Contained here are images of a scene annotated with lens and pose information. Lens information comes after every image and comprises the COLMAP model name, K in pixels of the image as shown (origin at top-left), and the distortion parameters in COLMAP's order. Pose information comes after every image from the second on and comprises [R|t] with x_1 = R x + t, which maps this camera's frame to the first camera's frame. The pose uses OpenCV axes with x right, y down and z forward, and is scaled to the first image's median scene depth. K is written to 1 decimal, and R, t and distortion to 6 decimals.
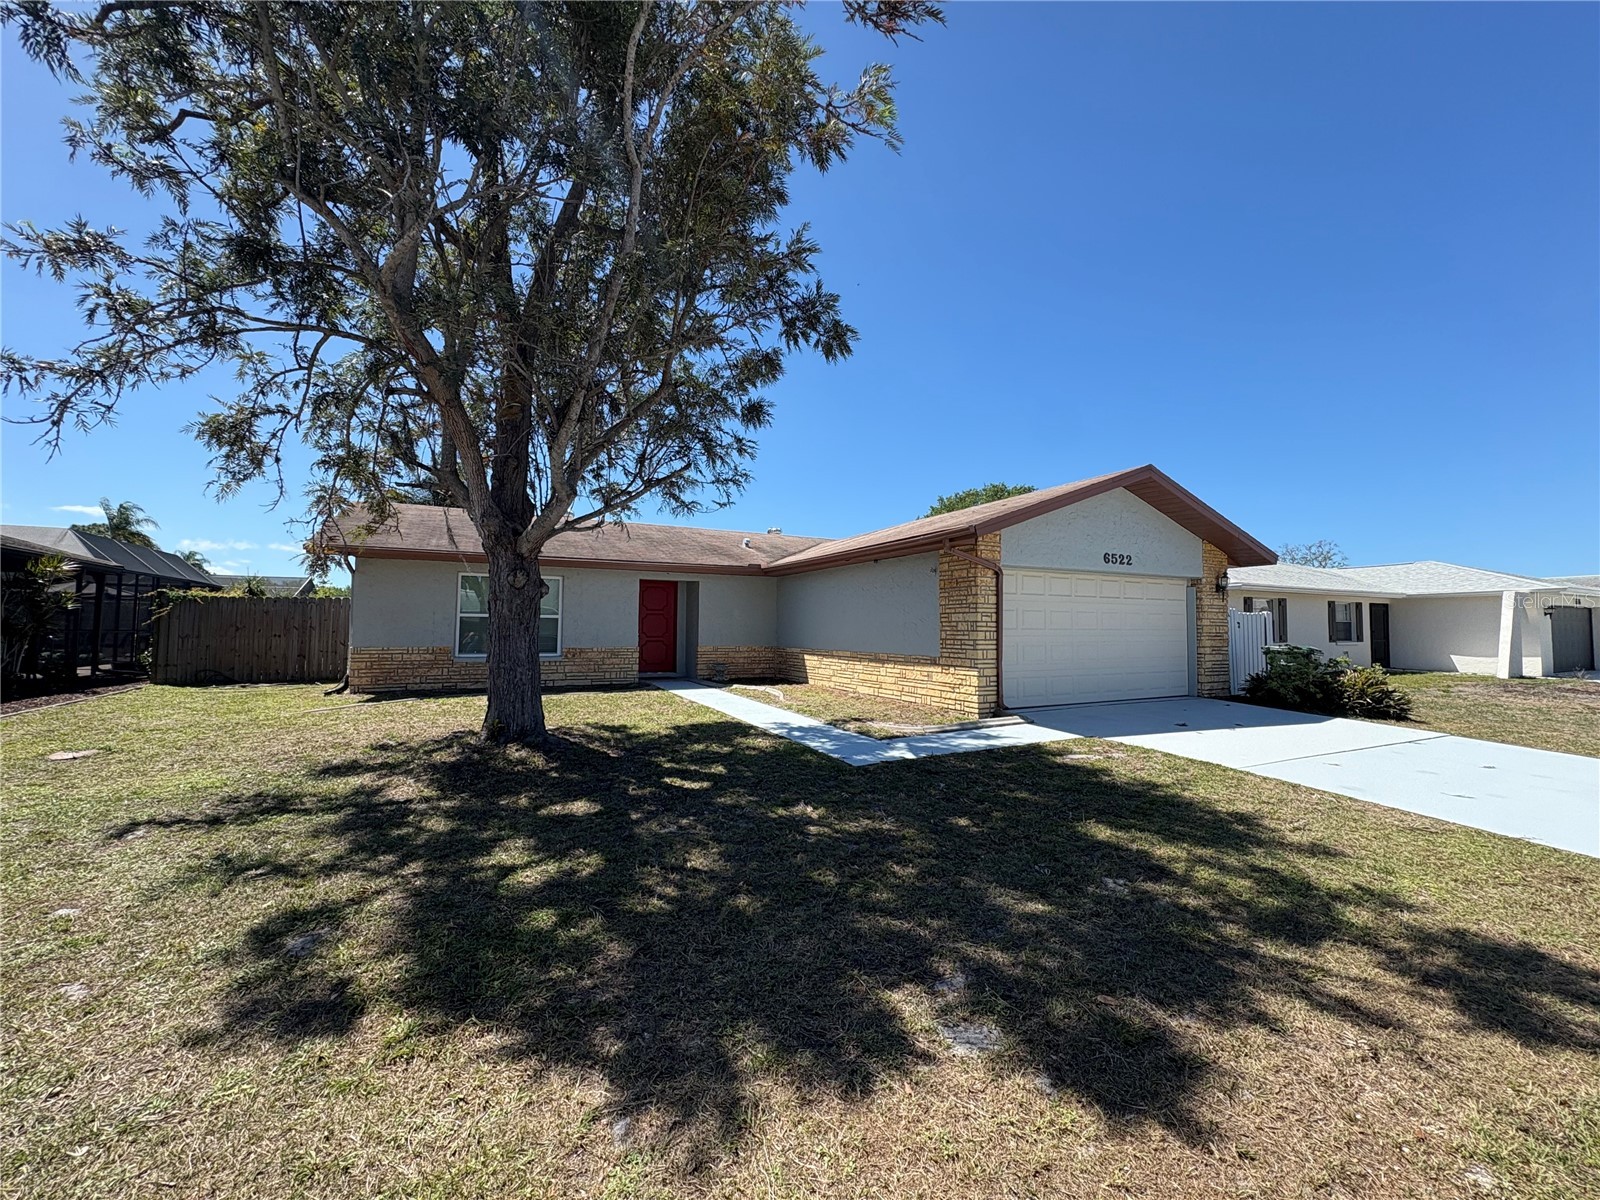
lens RADIAL K [[631.6, 0, 800.4], [0, 631.6, 593.1], [0, 0, 1]] dist [0.000018, 0.000233]
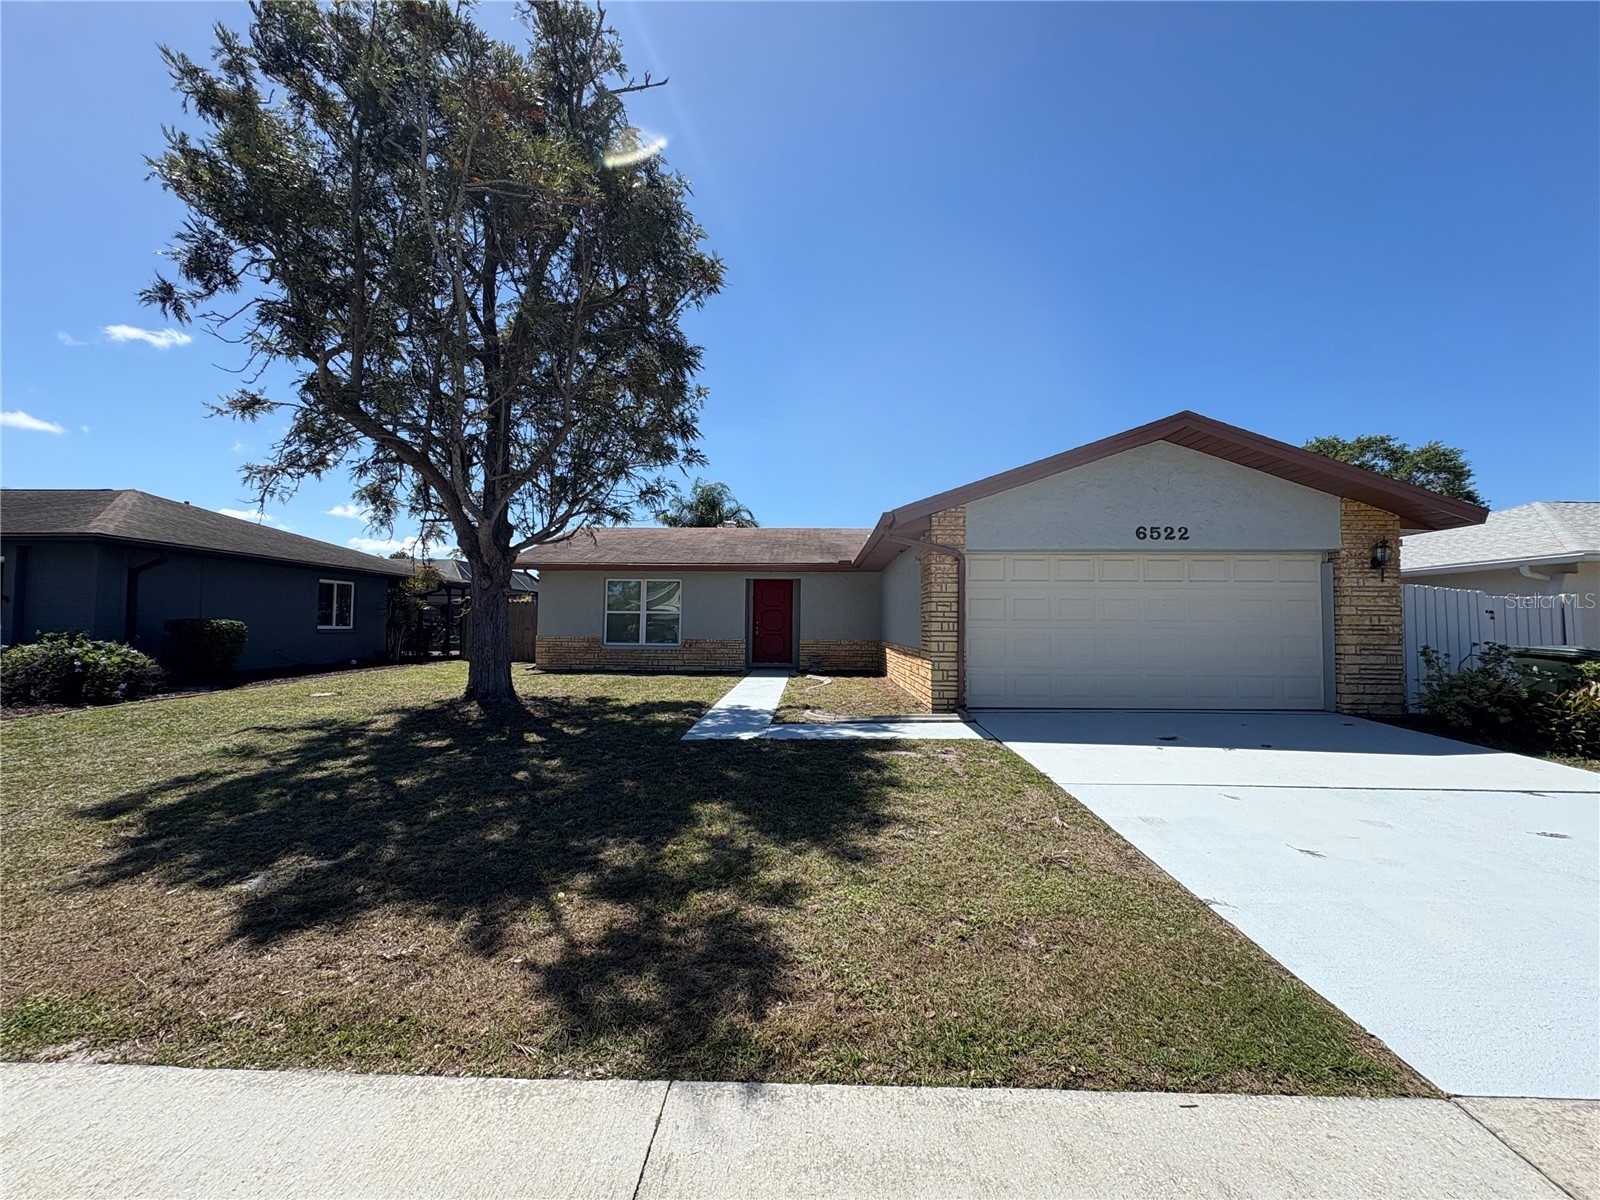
lens RADIAL K [[637.8, 0, 799.2], [0, 637.8, 600.6], [0, 0, 1]] dist [0.000164, -0.000046]
pose [[0.882502, -0.018569, -0.469942, 0.541804], [0.025389, 0.999644, 0.008178, 0.015752], [0.469623, -0.019149, 0.882660, 0.071377]]
